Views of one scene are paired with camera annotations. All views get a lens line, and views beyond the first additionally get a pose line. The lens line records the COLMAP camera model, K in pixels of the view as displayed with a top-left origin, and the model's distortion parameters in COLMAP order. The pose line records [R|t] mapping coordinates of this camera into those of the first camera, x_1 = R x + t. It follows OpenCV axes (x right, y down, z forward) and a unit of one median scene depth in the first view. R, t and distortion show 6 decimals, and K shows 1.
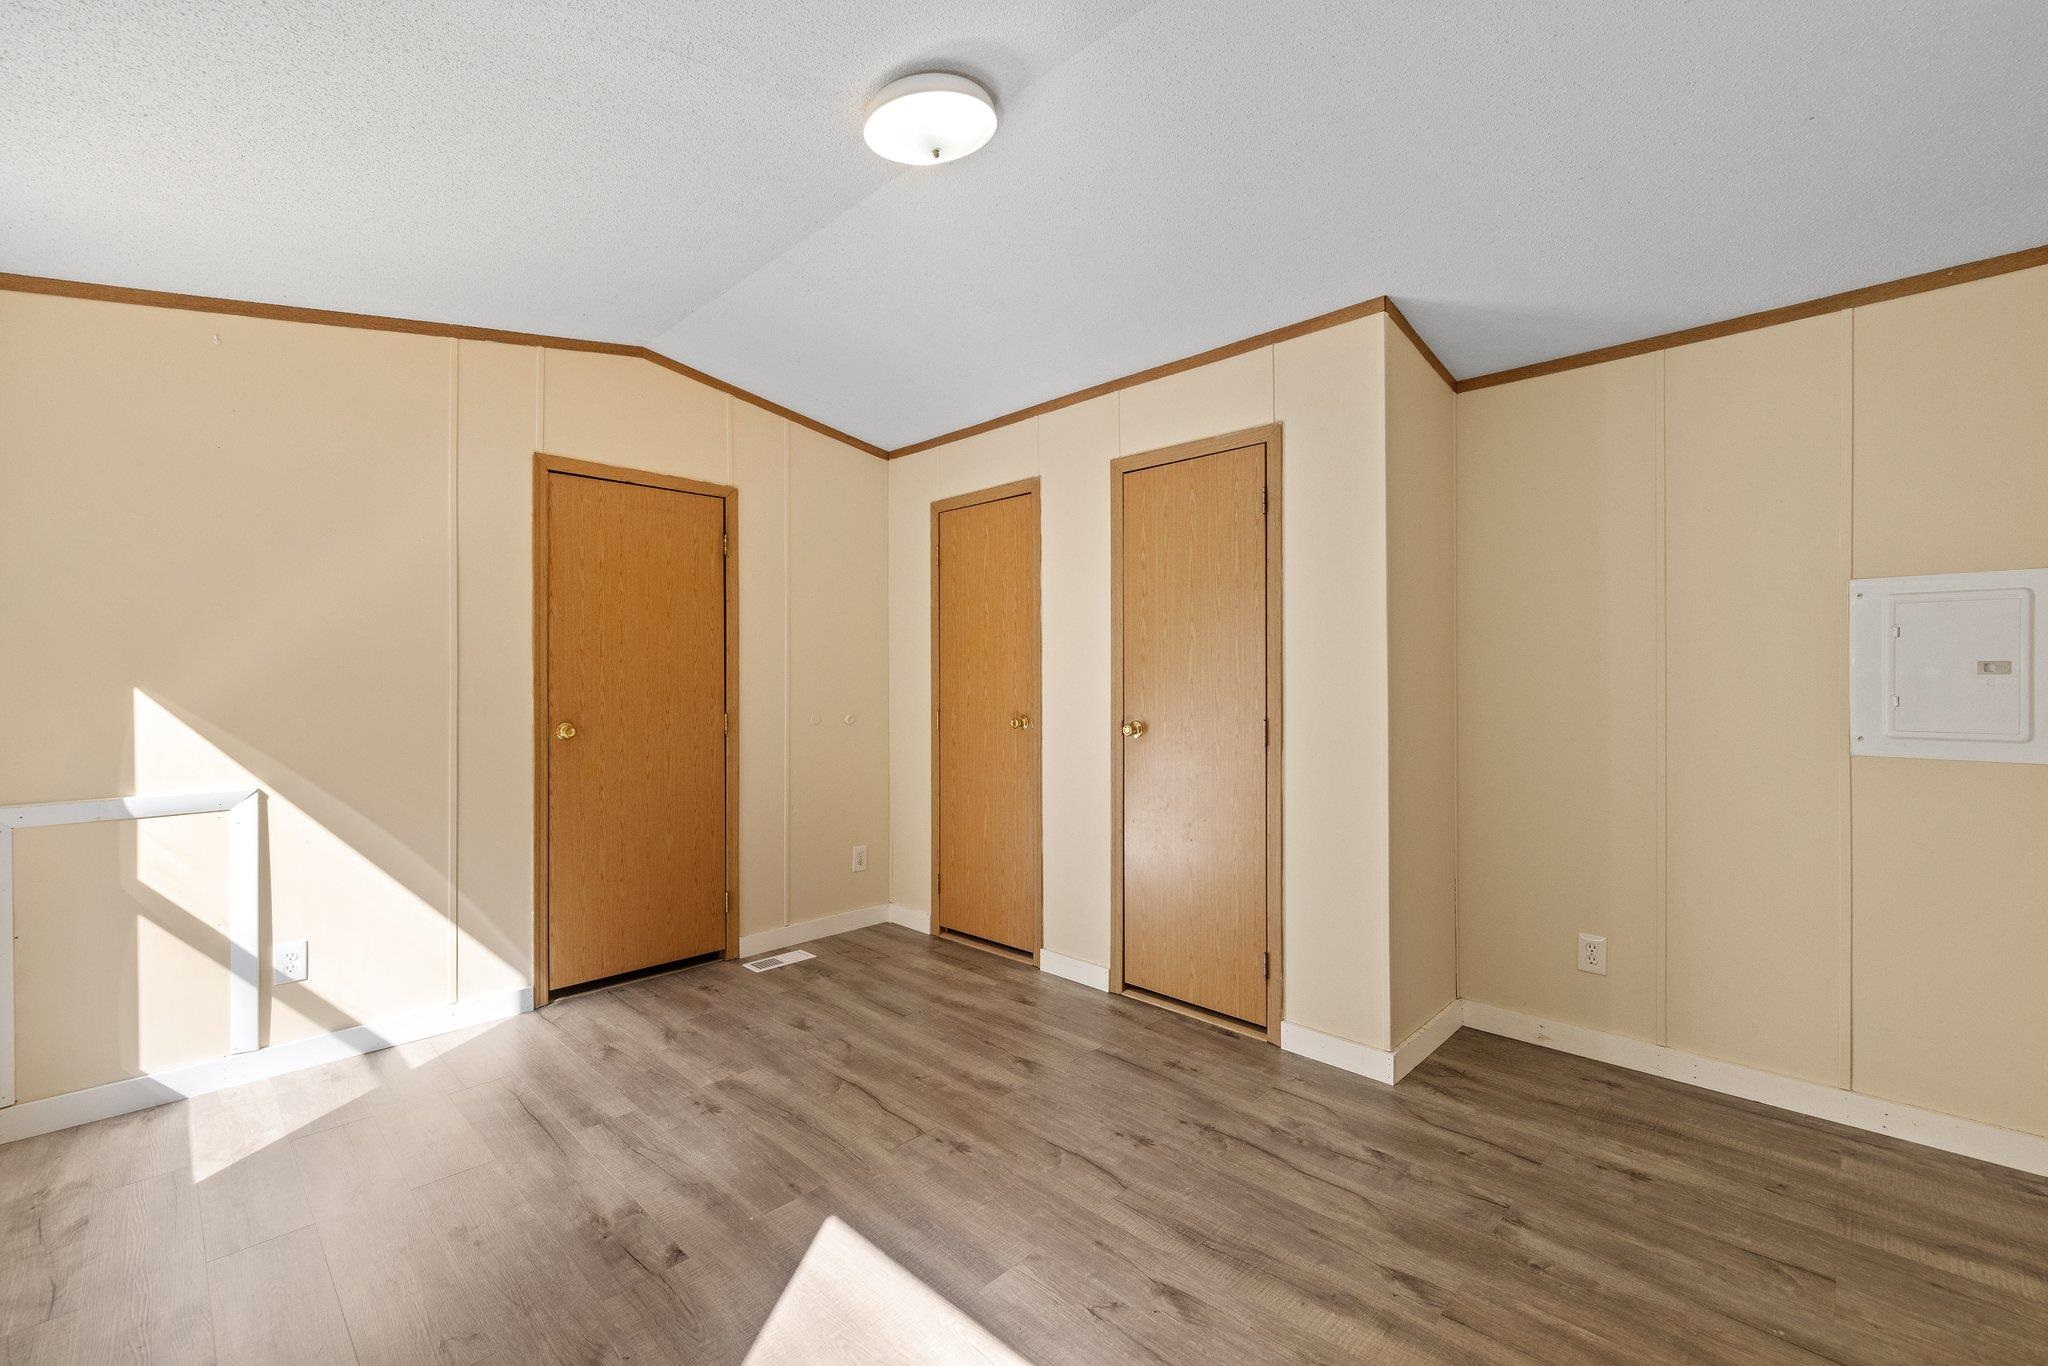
lens RADIAL K [[858.8, 0, 1011.5], [0, 858.8, 683.9], [0, 0, 1]] dist [-0.001030, 0.000033]
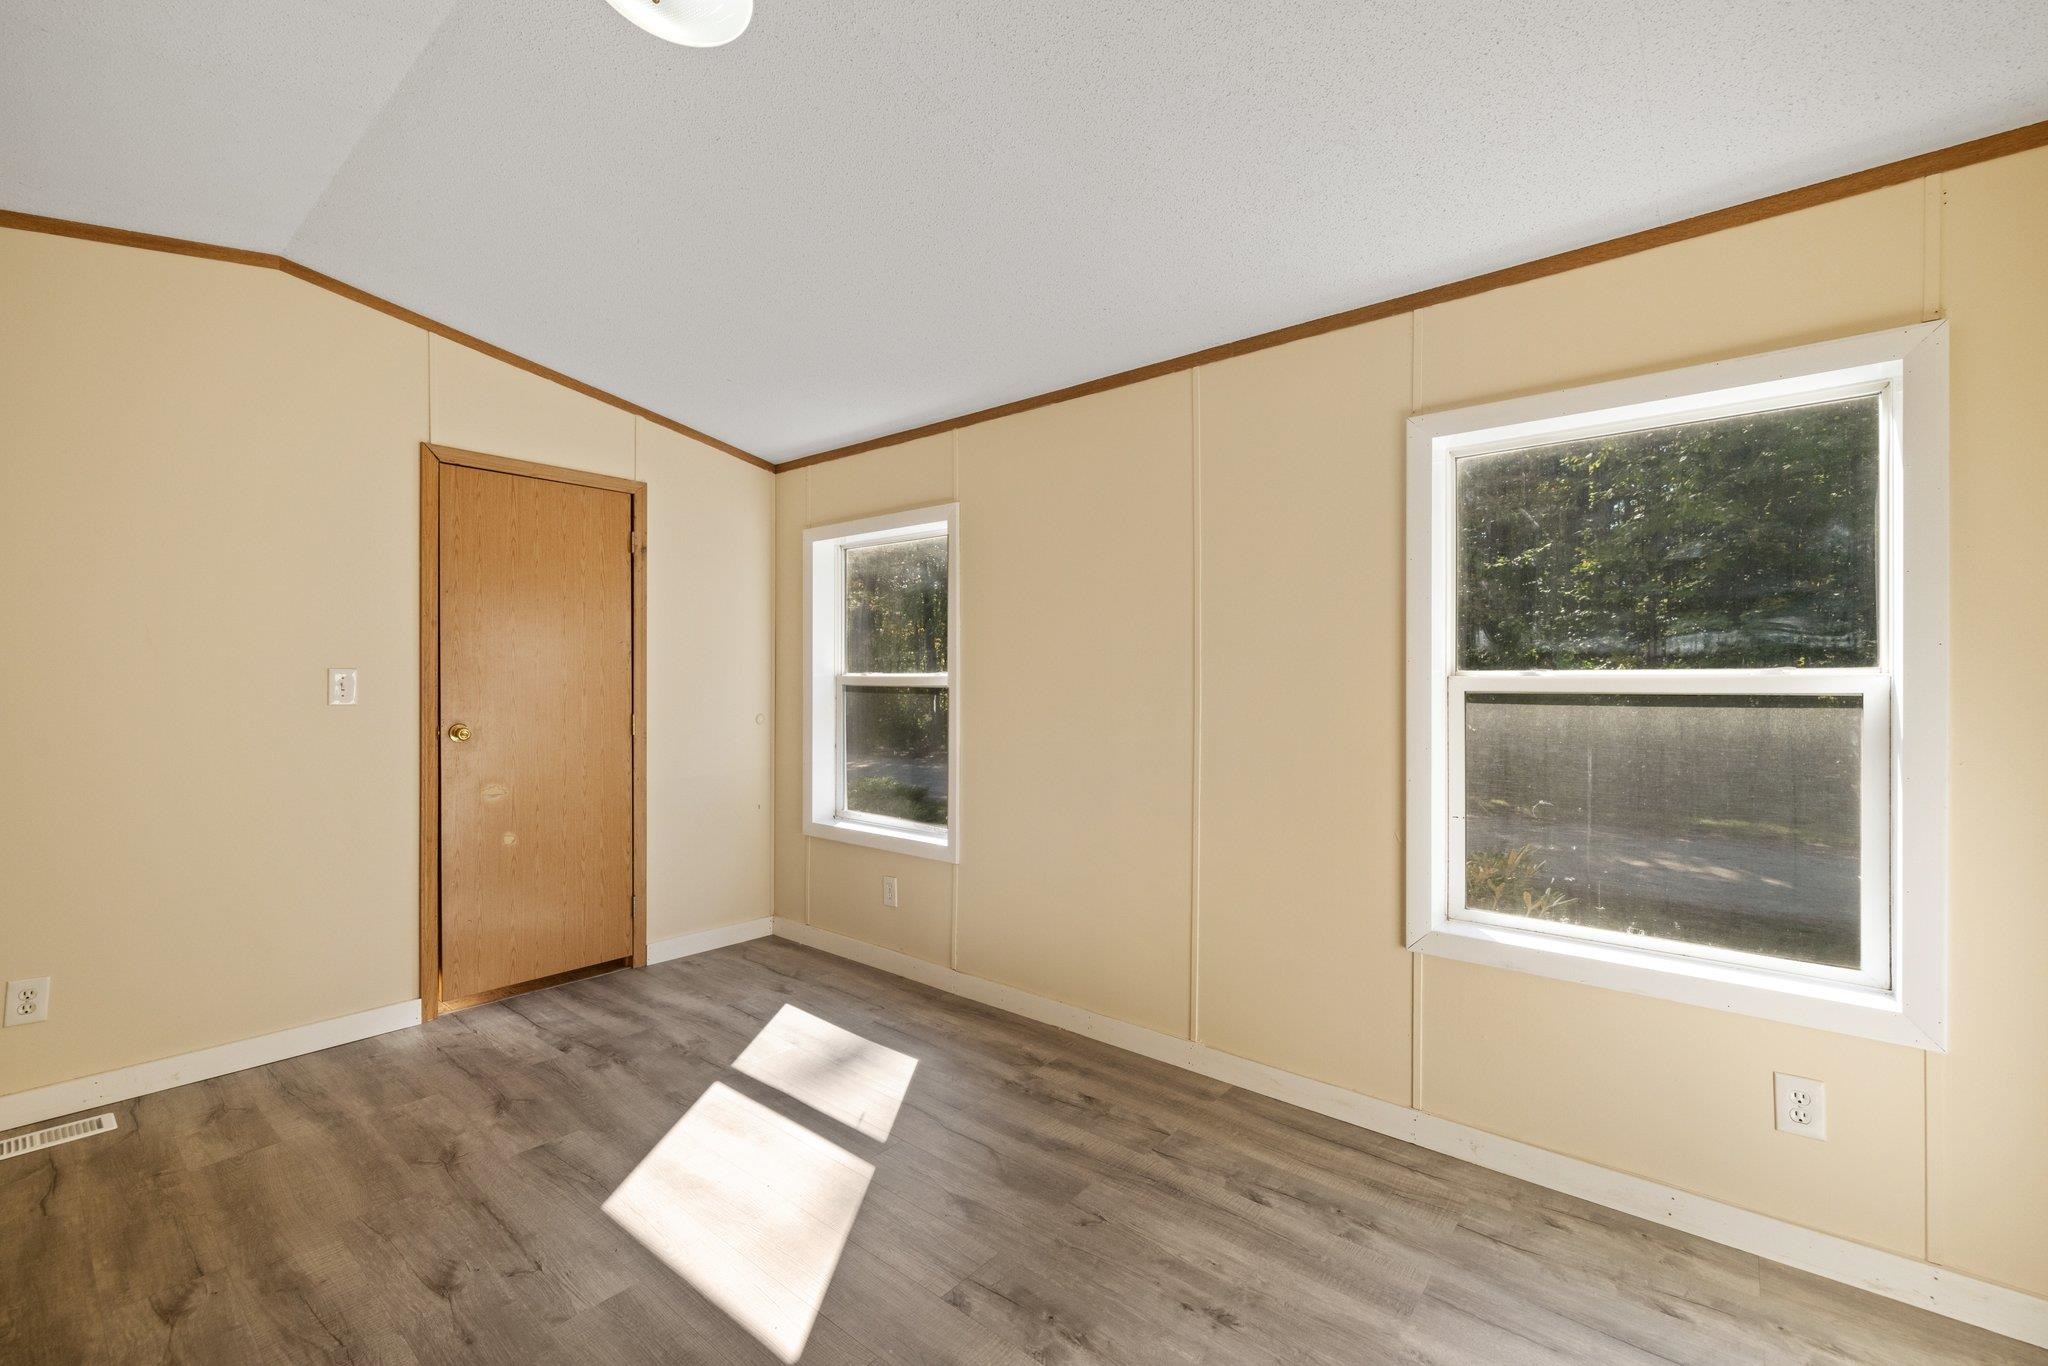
lens RADIAL K [[858.8, 0, 1011.5], [0, 858.8, 683.9], [0, 0, 1]] dist [-0.001030, 0.000033]
pose [[-0.997576, -0.003566, -0.069493, -0.229250], [-0.003562, 0.999994, -0.000171, -0.000749], [0.069493, 0.000077, -0.997582, 1.157967]]
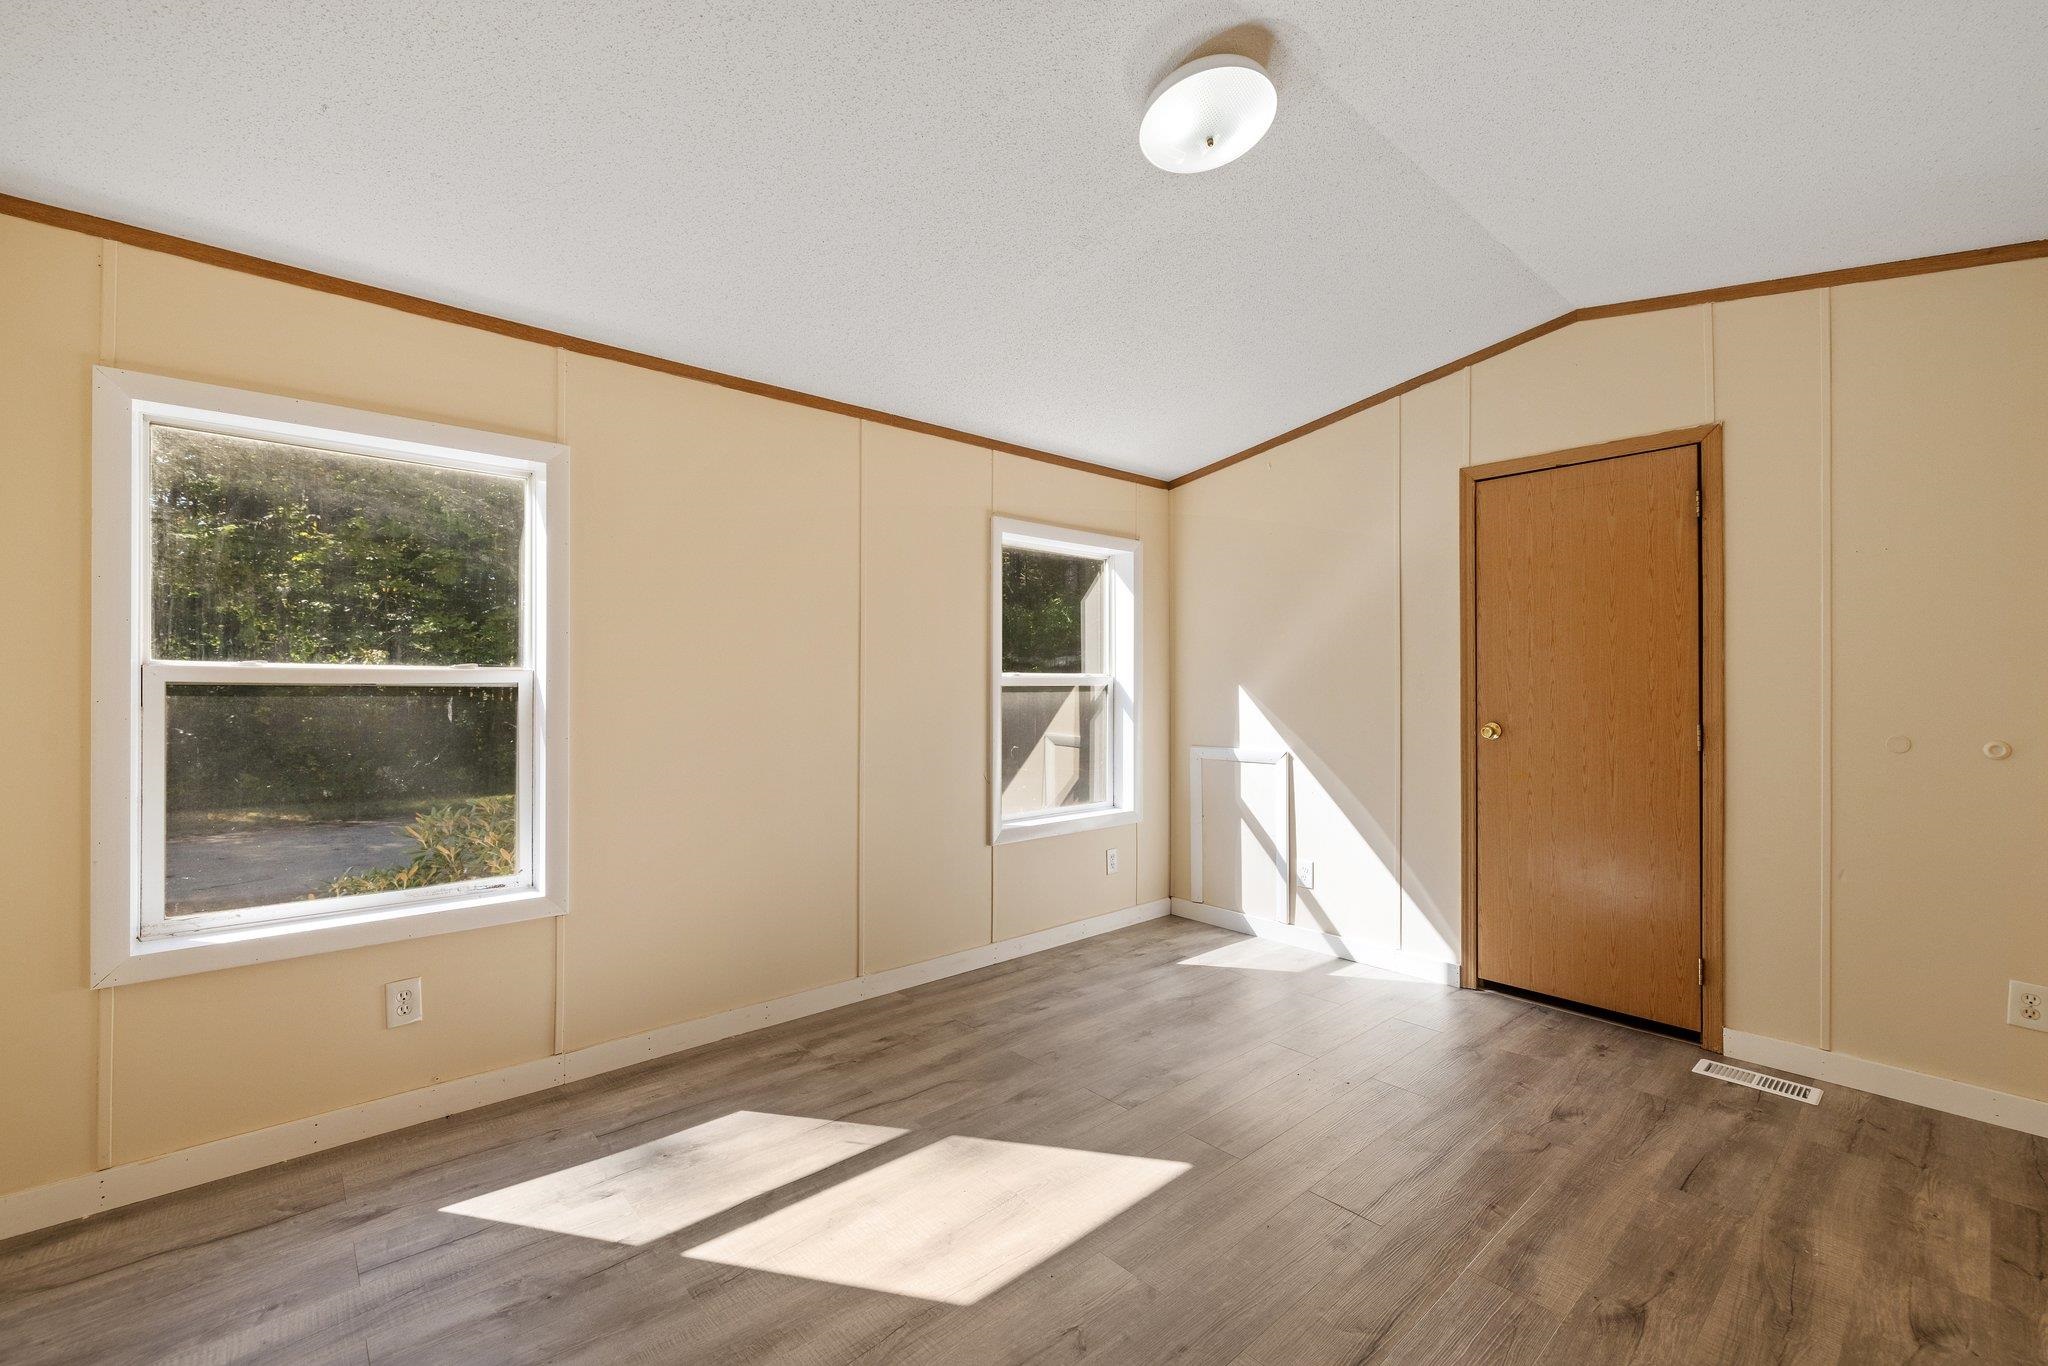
lens RADIAL K [[858.8, 0, 1011.5], [0, 858.8, 683.9], [0, 0, 1]] dist [-0.001030, 0.000033]
pose [[-0.082832, 0.003064, -0.996559, 0.585862], [-0.003558, 0.999988, 0.003370, -0.002328], [0.996557, 0.003825, -0.082820, 0.552757]]
